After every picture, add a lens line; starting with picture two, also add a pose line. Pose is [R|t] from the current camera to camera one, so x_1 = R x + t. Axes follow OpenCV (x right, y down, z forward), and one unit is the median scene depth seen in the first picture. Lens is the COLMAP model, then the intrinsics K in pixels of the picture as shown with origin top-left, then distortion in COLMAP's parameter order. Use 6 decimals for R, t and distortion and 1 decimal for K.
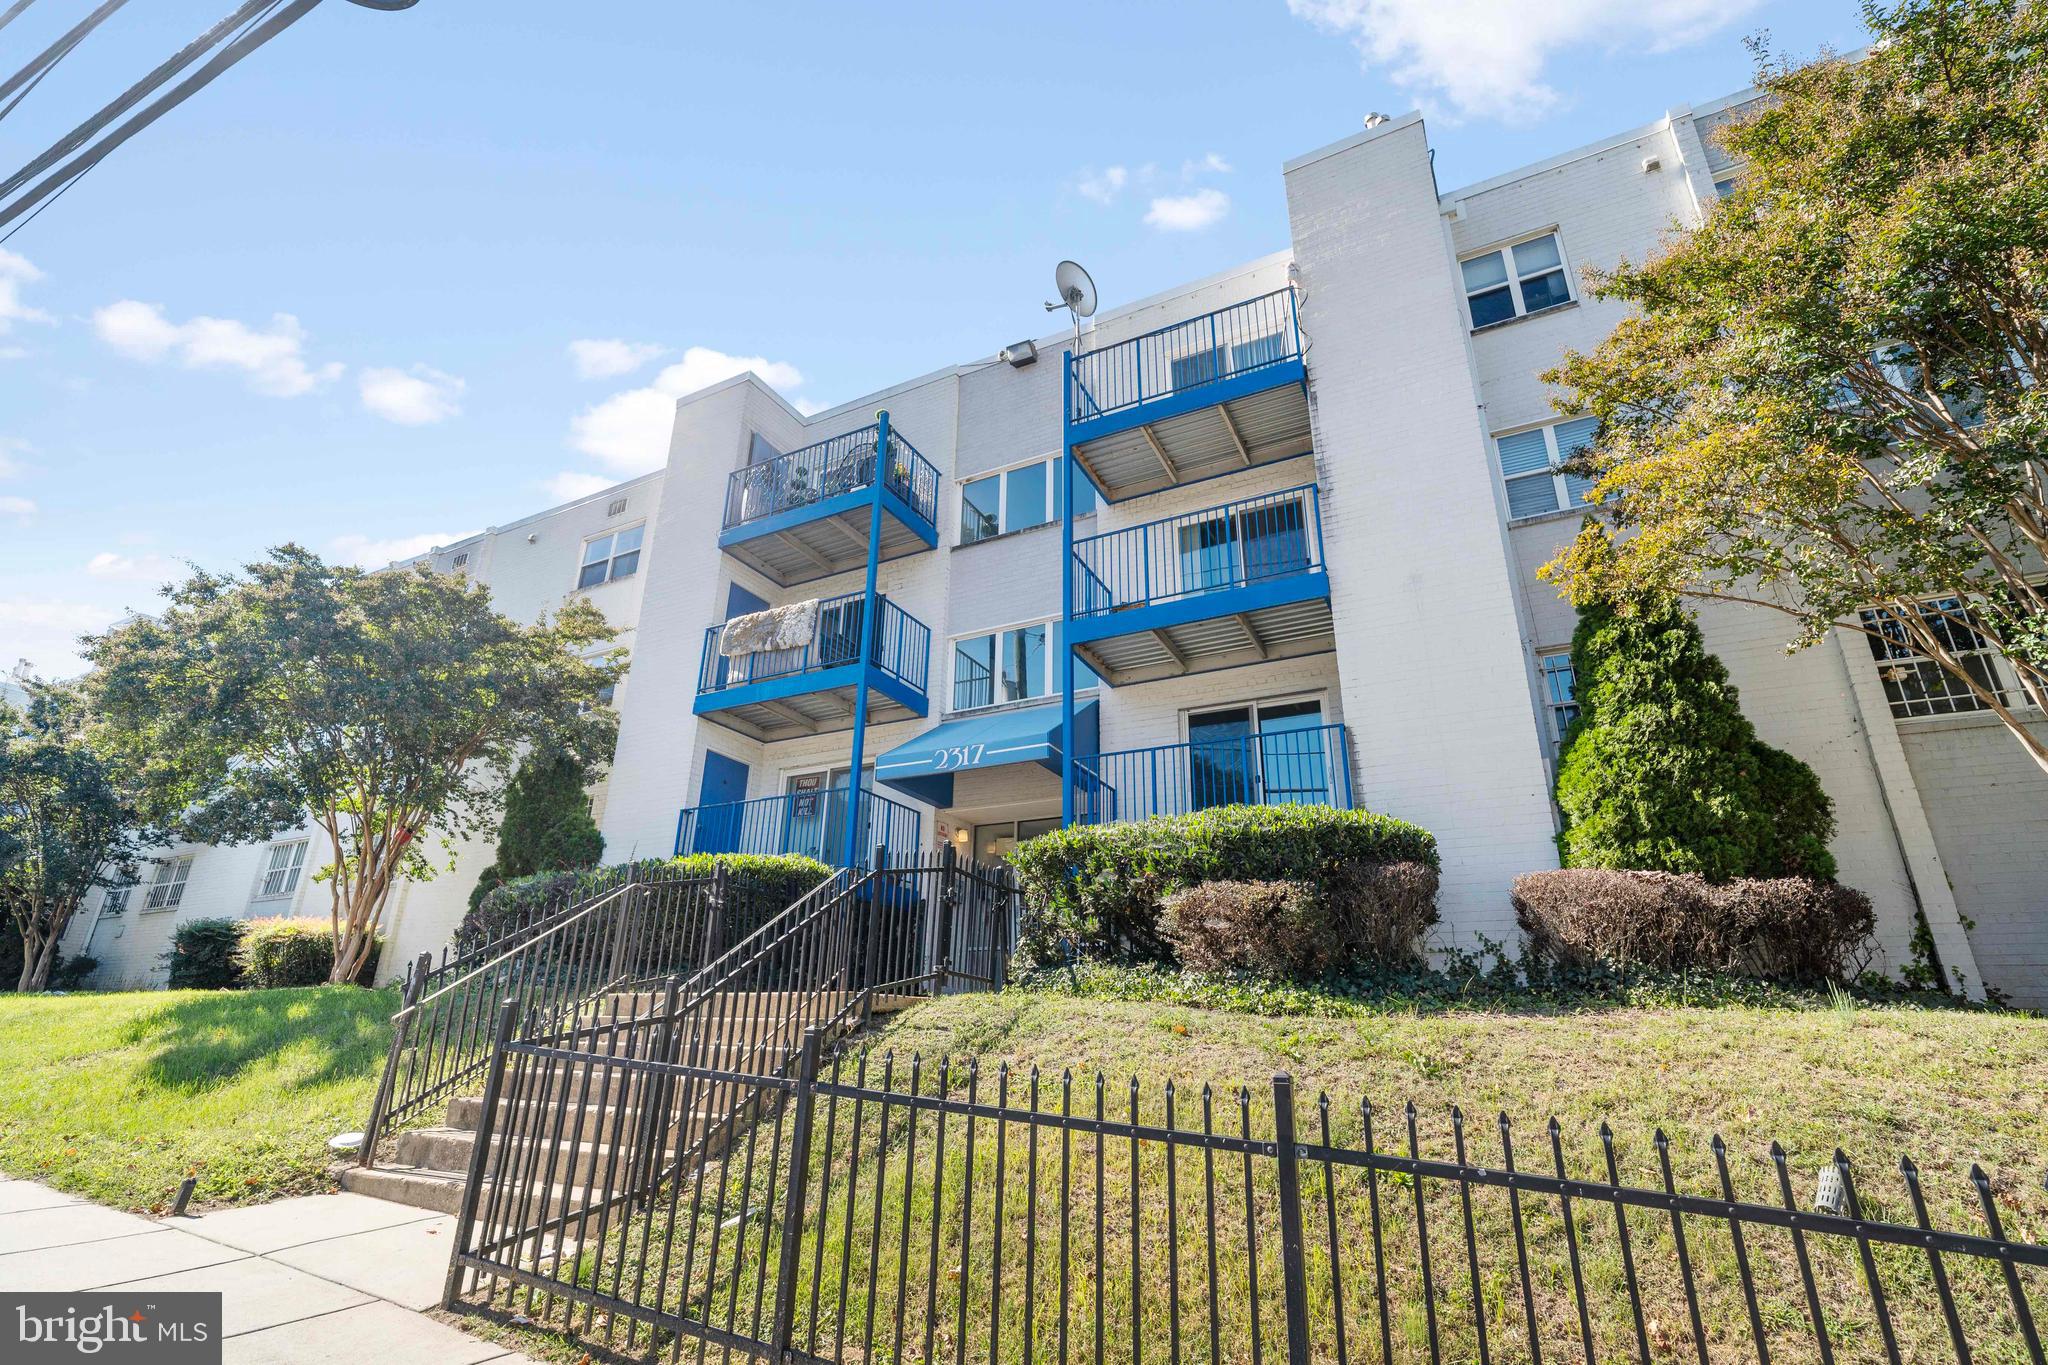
lens RADIAL K [[973.1, 0, 1019.5], [0, 973.1, 690.8], [0, 0, 1]] dist [-0.014307, 0.008677]
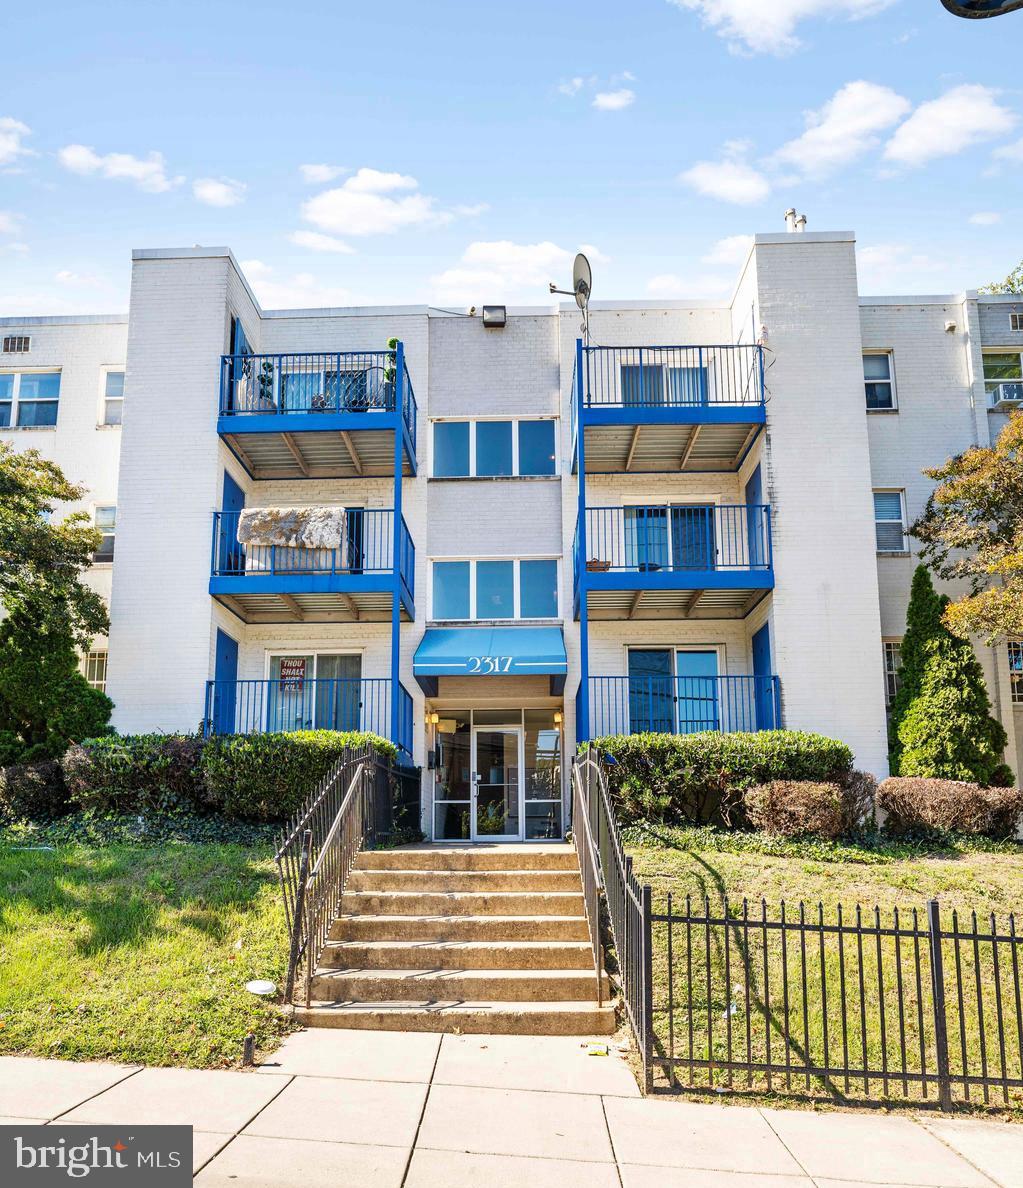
lens RADIAL K [[736.5, 0, 533.8], [0, 736.5, 778.4], [0, 0, 1]] dist [-0.008558, 0.000243]
pose [[0.892666, 0.026368, 0.449946, -0.577470], [-0.139342, 0.965528, 0.219862, -0.012942], [-0.428639, -0.258959, 0.865569, 0.104542]]
